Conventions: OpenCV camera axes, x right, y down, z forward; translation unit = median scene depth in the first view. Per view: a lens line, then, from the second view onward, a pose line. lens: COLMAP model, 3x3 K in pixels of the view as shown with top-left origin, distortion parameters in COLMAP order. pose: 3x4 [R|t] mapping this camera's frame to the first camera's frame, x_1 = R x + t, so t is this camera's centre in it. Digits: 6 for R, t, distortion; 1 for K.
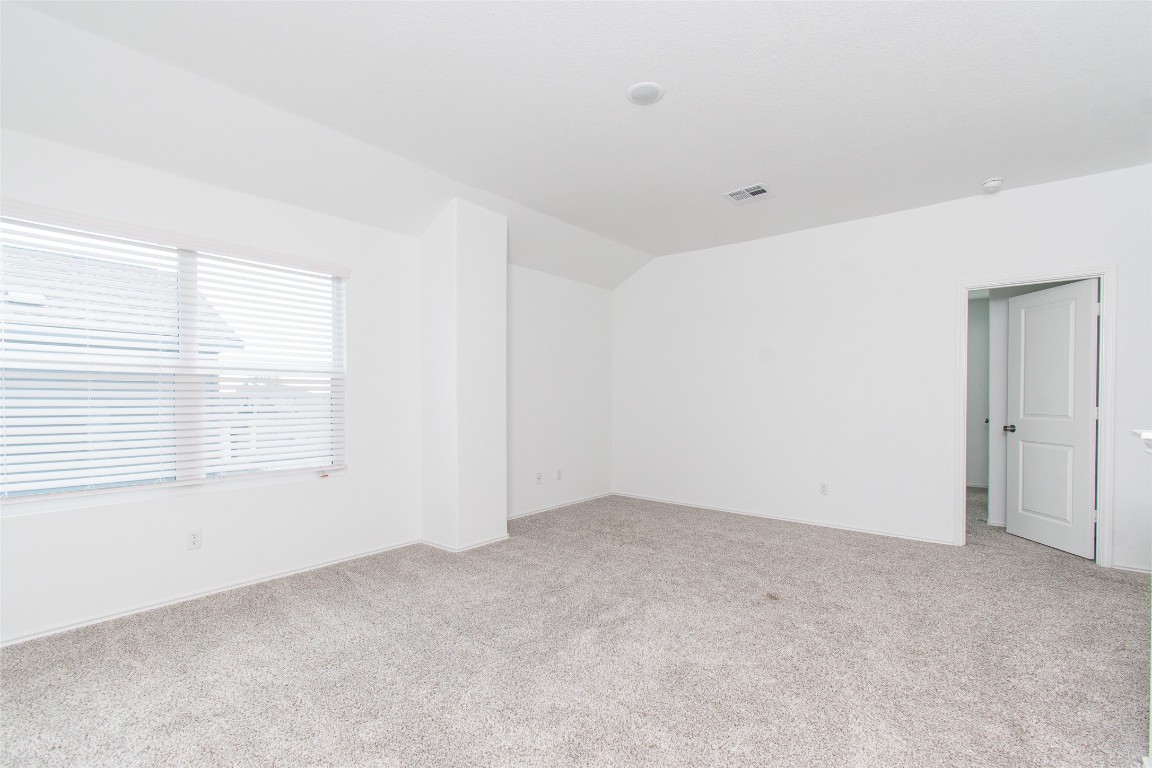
lens RADIAL K [[518.2, 0, 573.2], [0, 518.2, 414.3], [0, 0, 1]] dist [0.002556, -0.000158]
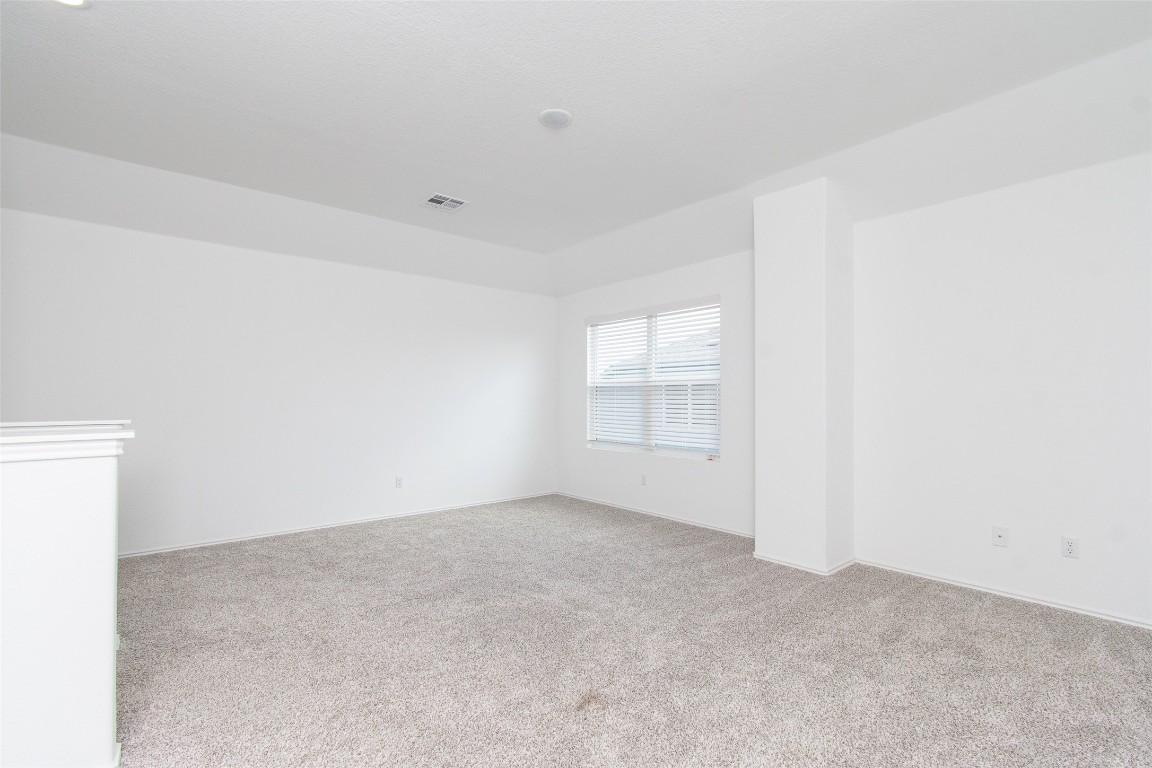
lens RADIAL K [[514.8, 0, 576.0], [0, 514.8, 384.0], [0, 0, 1]] dist [-0.001568, 0.000001]
pose [[-0.151270, -0.007504, -0.988464, 0.998444], [-0.015666, 0.999864, -0.005193, -0.068612], [0.988368, 0.014700, -0.151367, 0.993605]]
